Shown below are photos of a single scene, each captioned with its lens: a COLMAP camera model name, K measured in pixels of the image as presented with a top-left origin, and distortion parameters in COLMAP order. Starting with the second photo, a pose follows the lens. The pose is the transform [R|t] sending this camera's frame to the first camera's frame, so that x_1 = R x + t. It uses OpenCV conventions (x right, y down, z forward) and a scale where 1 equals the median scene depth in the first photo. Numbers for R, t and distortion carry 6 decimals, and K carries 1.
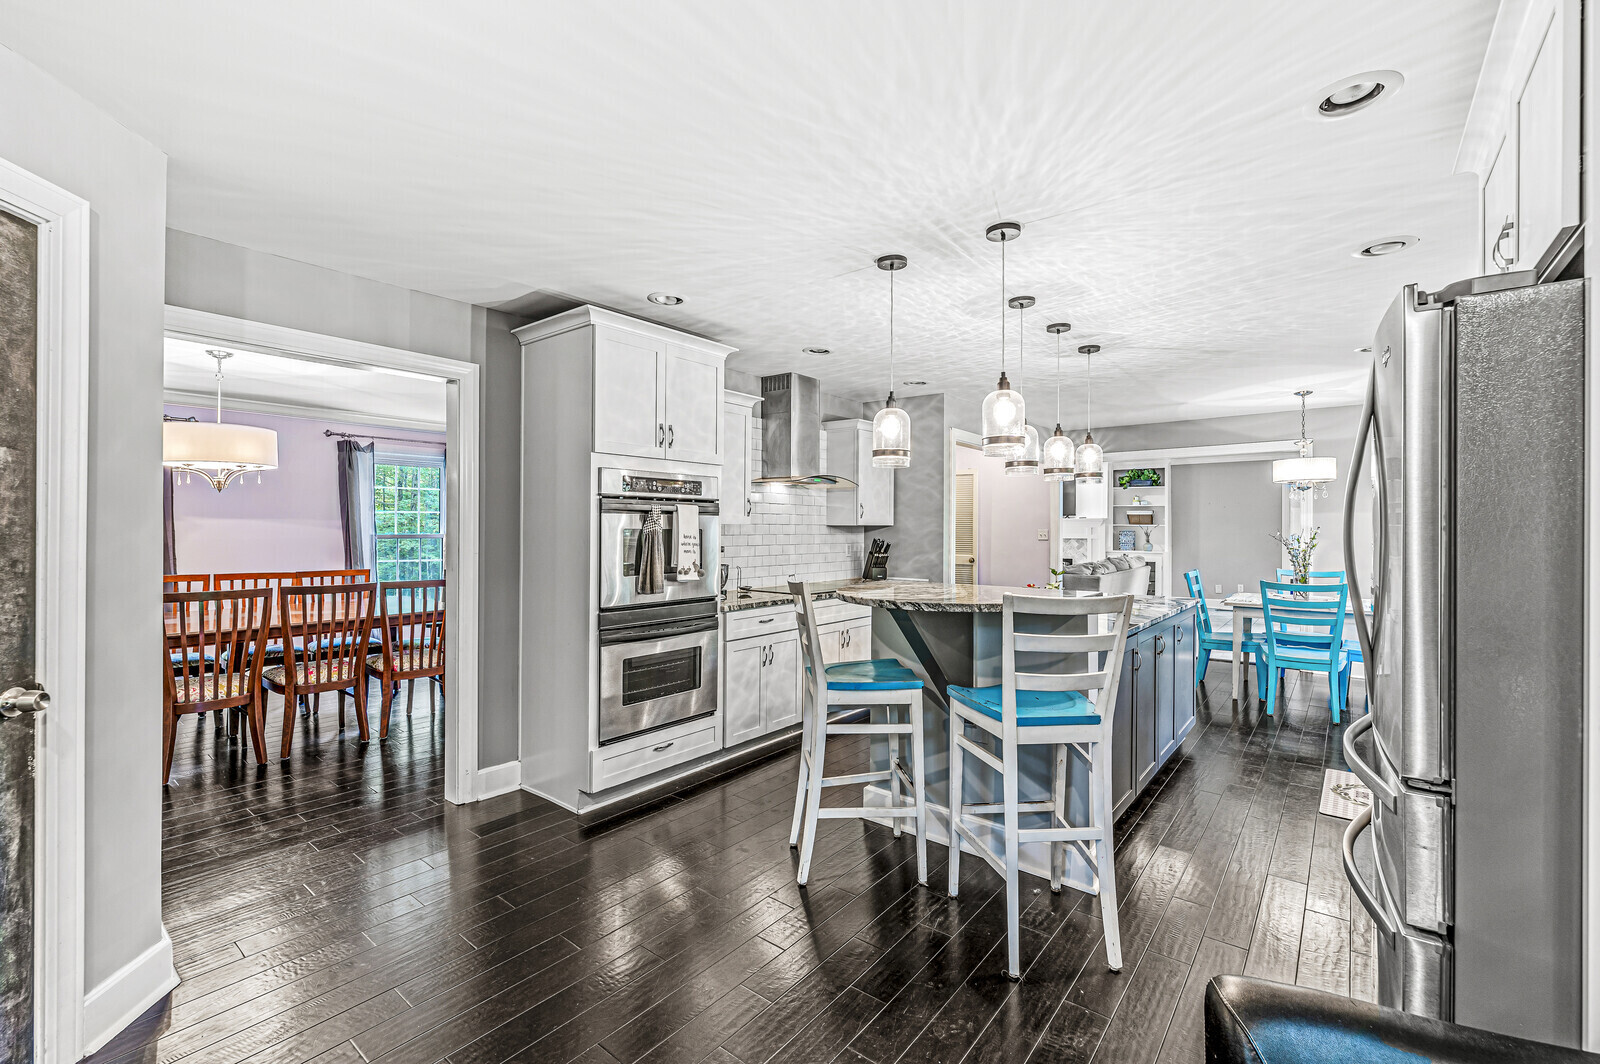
lens RADIAL K [[696.0, 0, 805.6], [0, 696.0, 527.2], [0, 0, 1]] dist [0.002999, -0.002320]
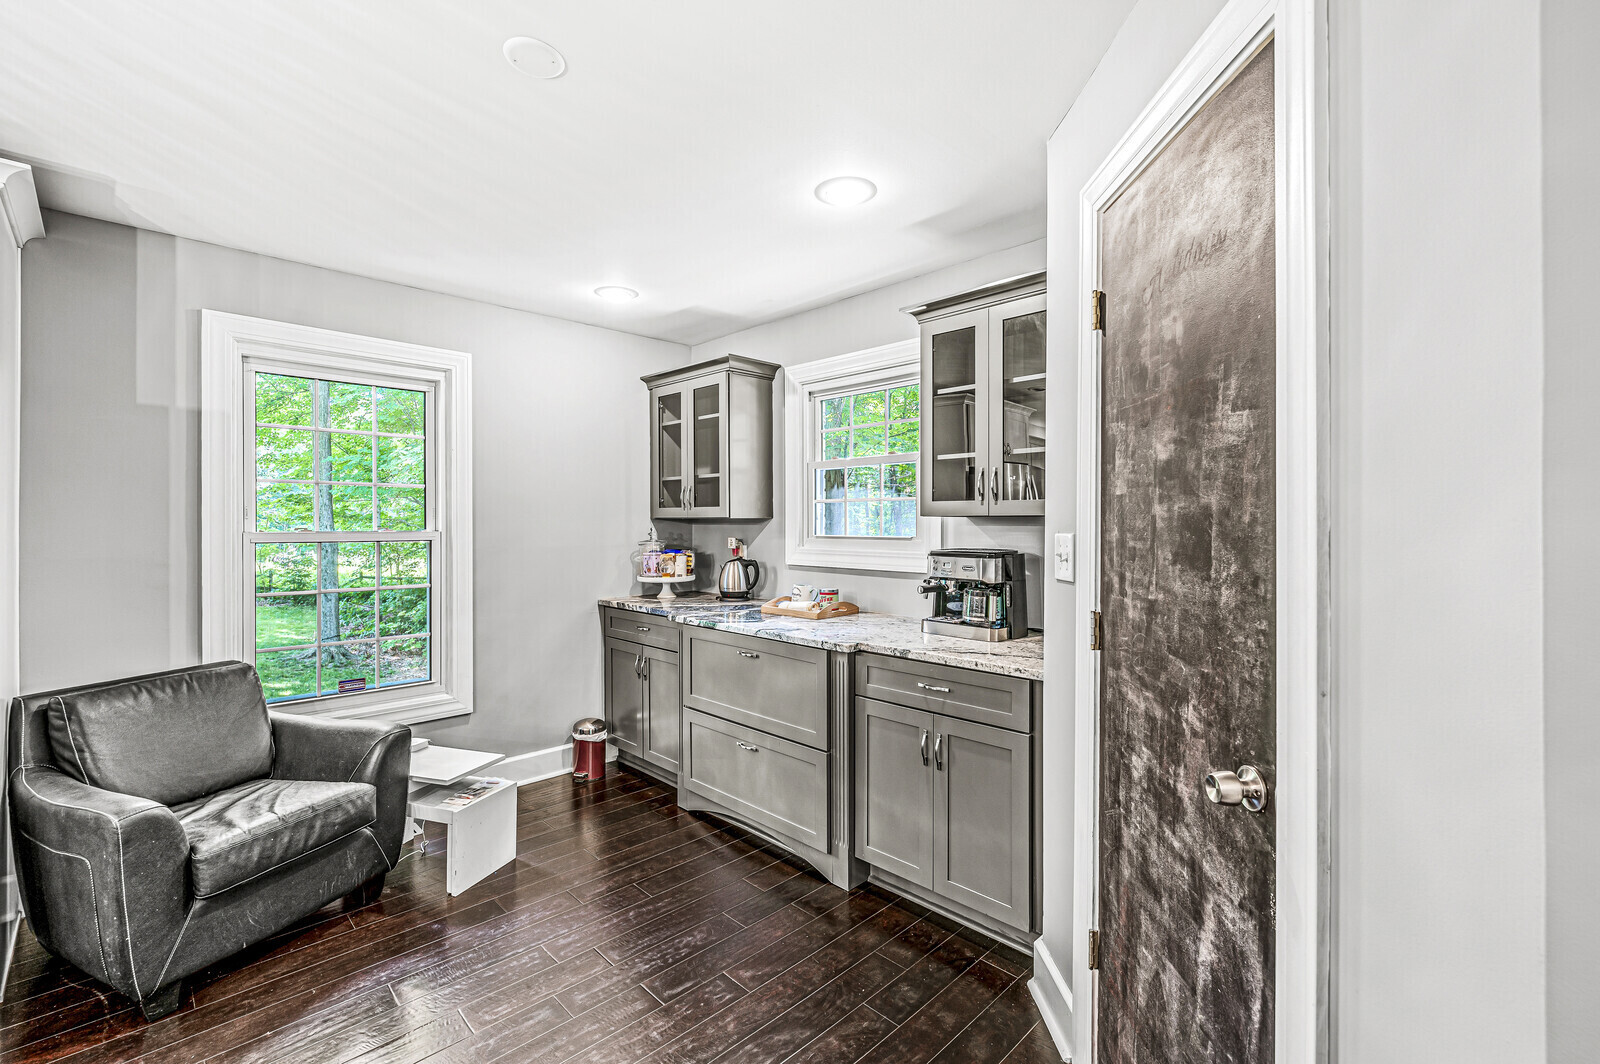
lens RADIAL K [[696.0, 0, 804.1], [0, 696.0, 524.4], [0, 0, 1]] dist [0.002999, -0.002320]
pose [[-0.992512, -0.003364, 0.122103, -0.344907], [-0.003458, 0.999994, -0.000564, -0.000321], [-0.122100, -0.000983, -0.992517, 0.754133]]
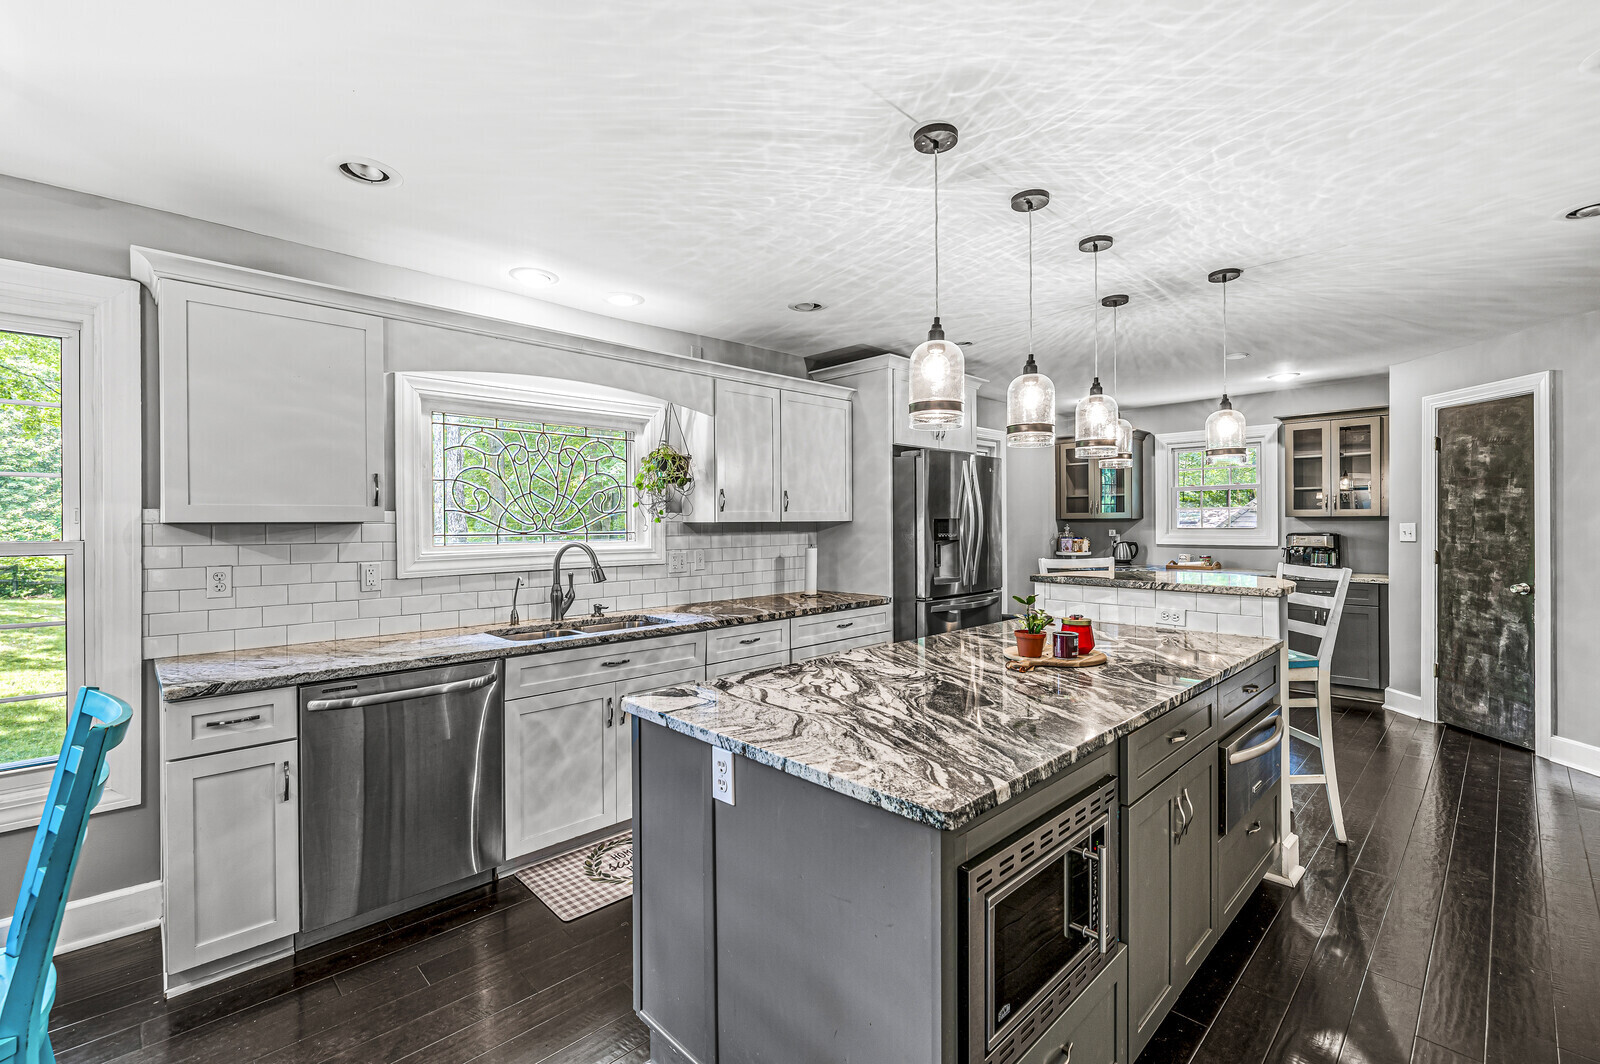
lens RADIAL K [[696.0, 0, 798.6], [0, 696.0, 525.9], [0, 0, 1]] dist [0.002999, -0.002320]
pose [[-0.991453, 0.004808, 0.130375, 0.499741], [0.004920, 0.999988, 0.000539, 0.004828], [-0.130371, 0.001176, -0.991465, 1.683357]]
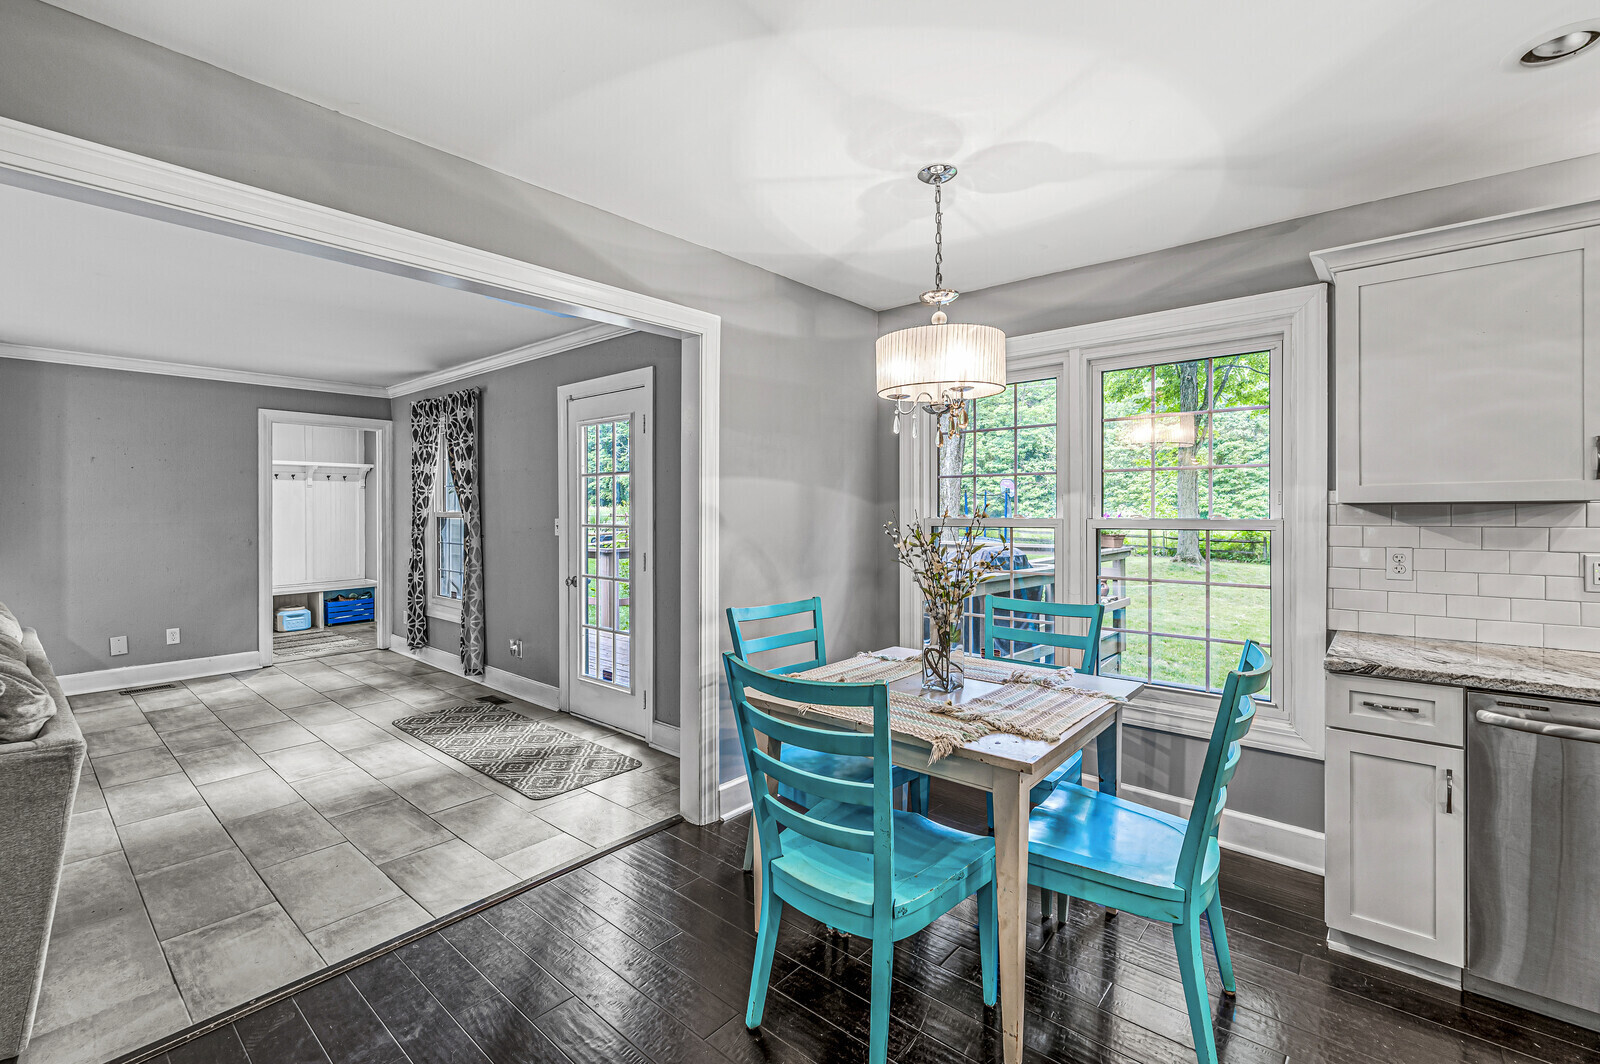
lens RADIAL K [[696.0, 0, 790.8], [0, 696.0, 517.9], [0, 0, 1]] dist [0.002999, -0.002320]
pose [[0.052327, -0.008314, 0.998595, 0.442845], [0.002589, 0.999963, 0.008190, 0.007176], [-0.998627, 0.002157, 0.052347, 1.604760]]
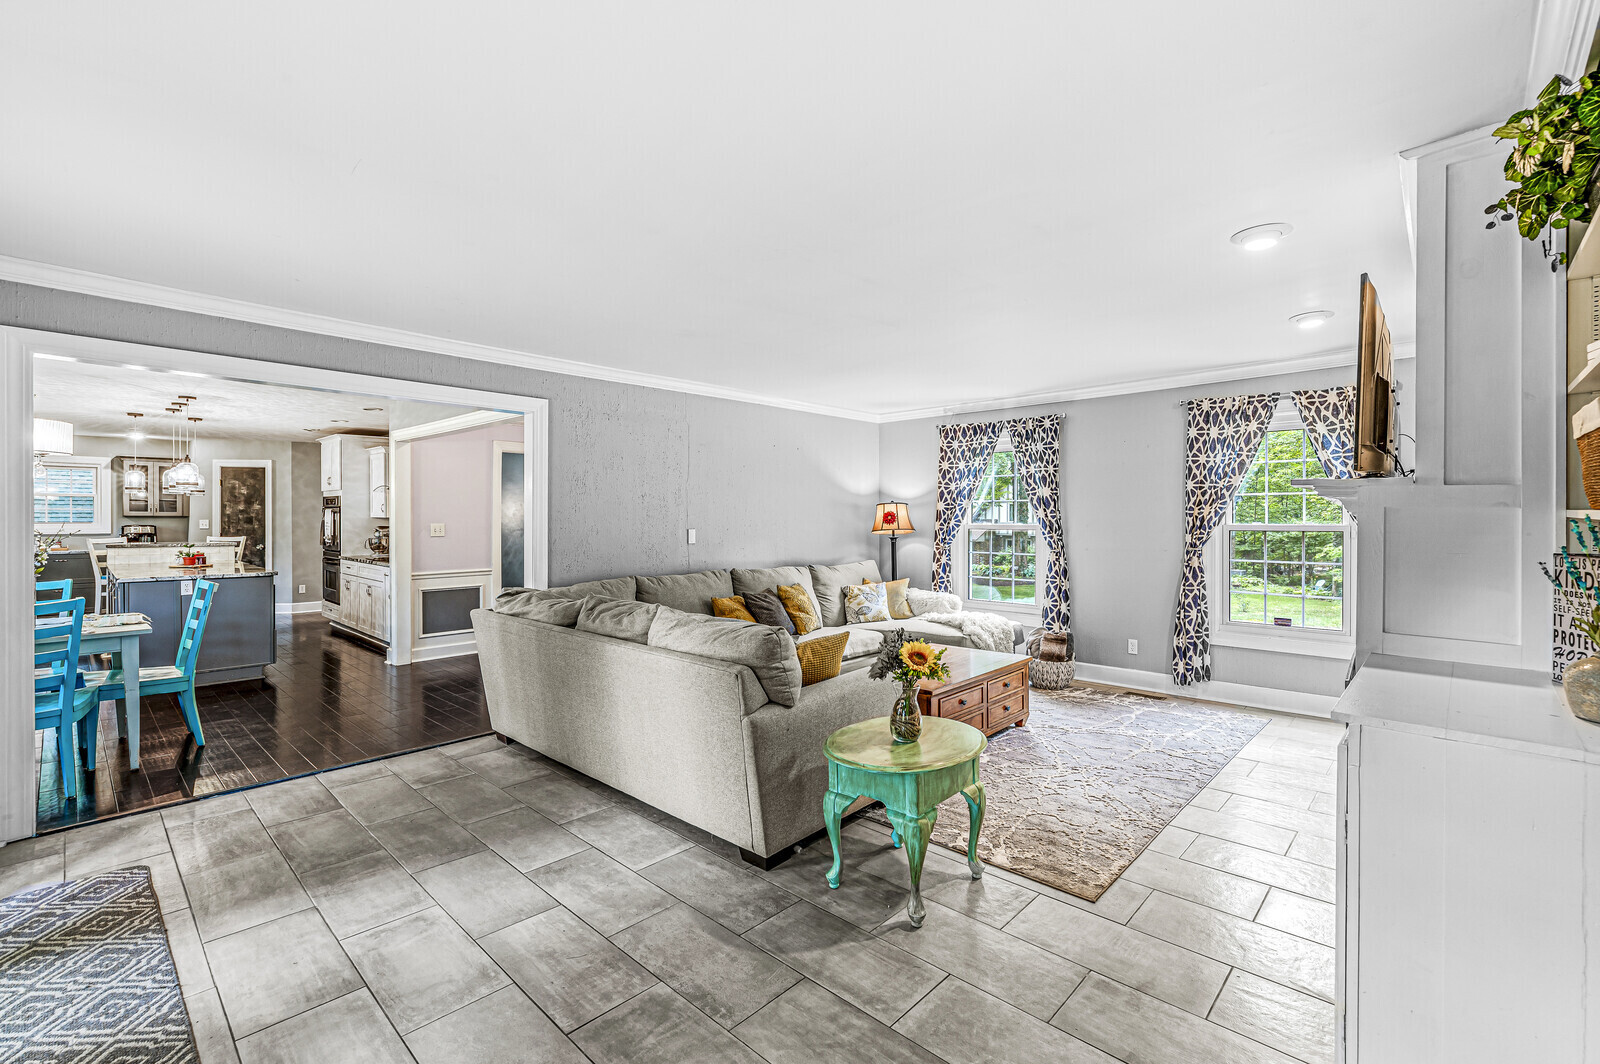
lens RADIAL K [[696.0, 0, 799.4], [0, 696.0, 526.0], [0, 0, 1]] dist [0.002999, -0.002320]
pose [[-0.090667, 0.011004, -0.995820, 1.996531], [-0.002586, 0.999933, 0.011285, -0.005870], [0.995878, 0.003599, -0.090633, 2.752884]]
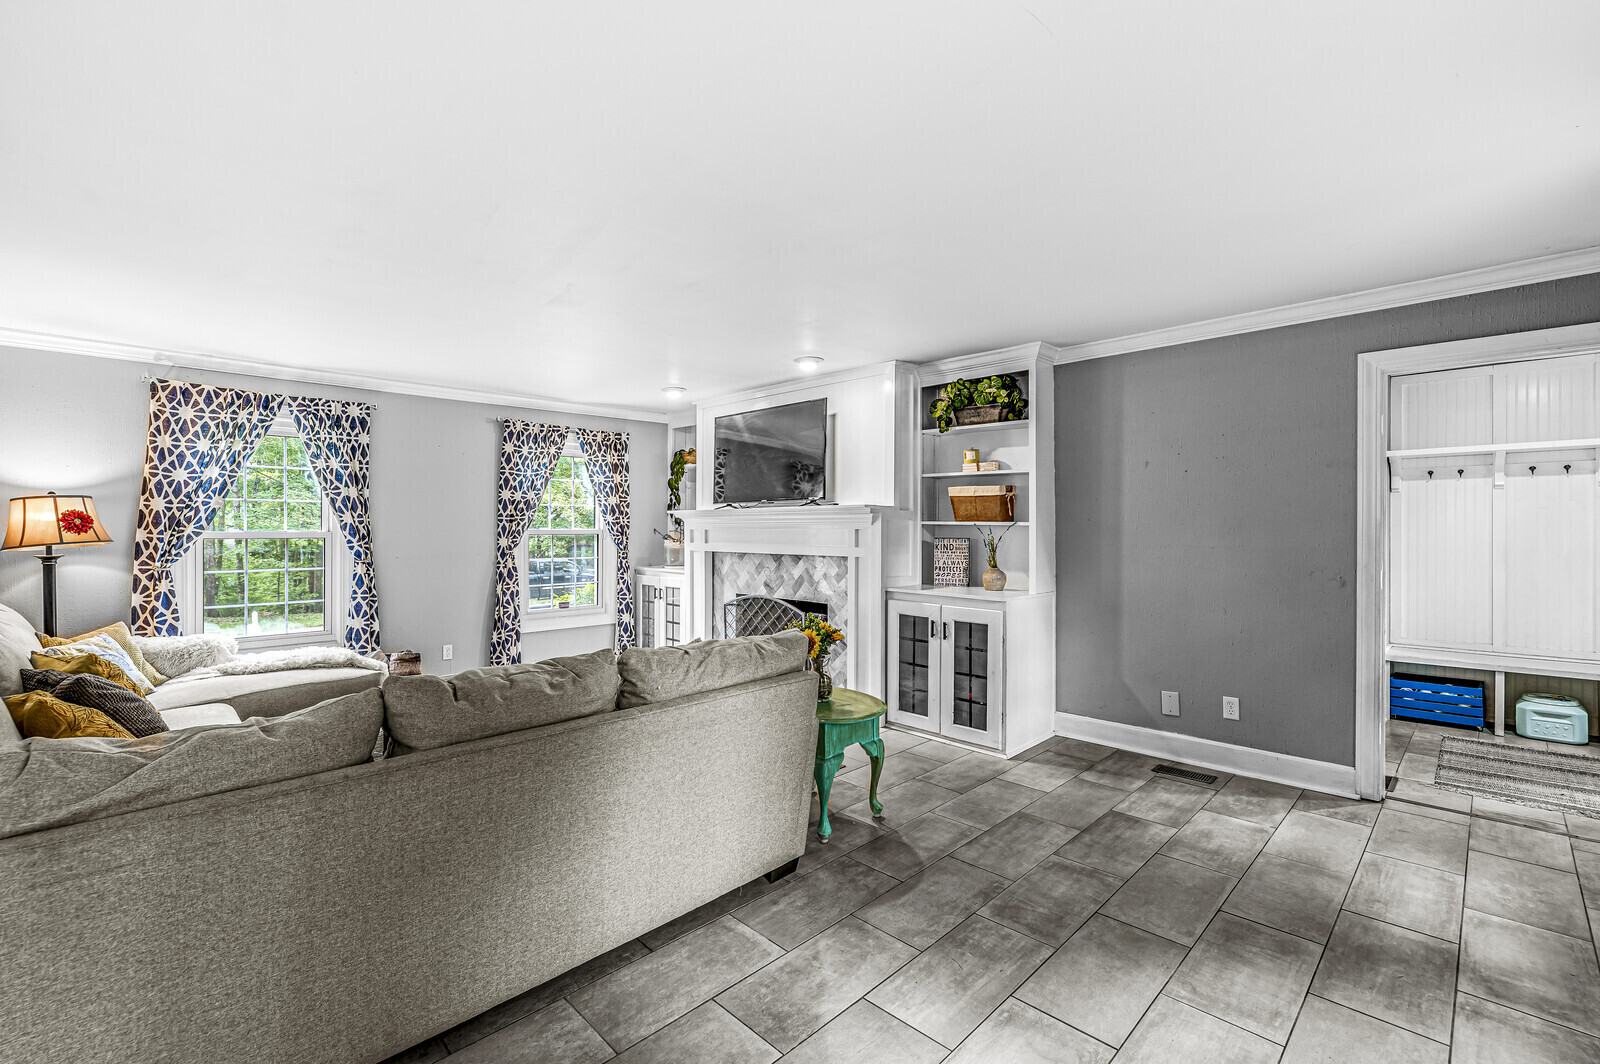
lens RADIAL K [[696.0, 0, 805.9], [0, 696.0, 529.0], [0, 0, 1]] dist [0.002999, -0.002320]
pose [[0.993967, 0.001810, -0.109665, 1.352614], [-0.001706, 0.999998, 0.001044, 0.000782], [0.109666, -0.000851, 0.993968, 1.899934]]
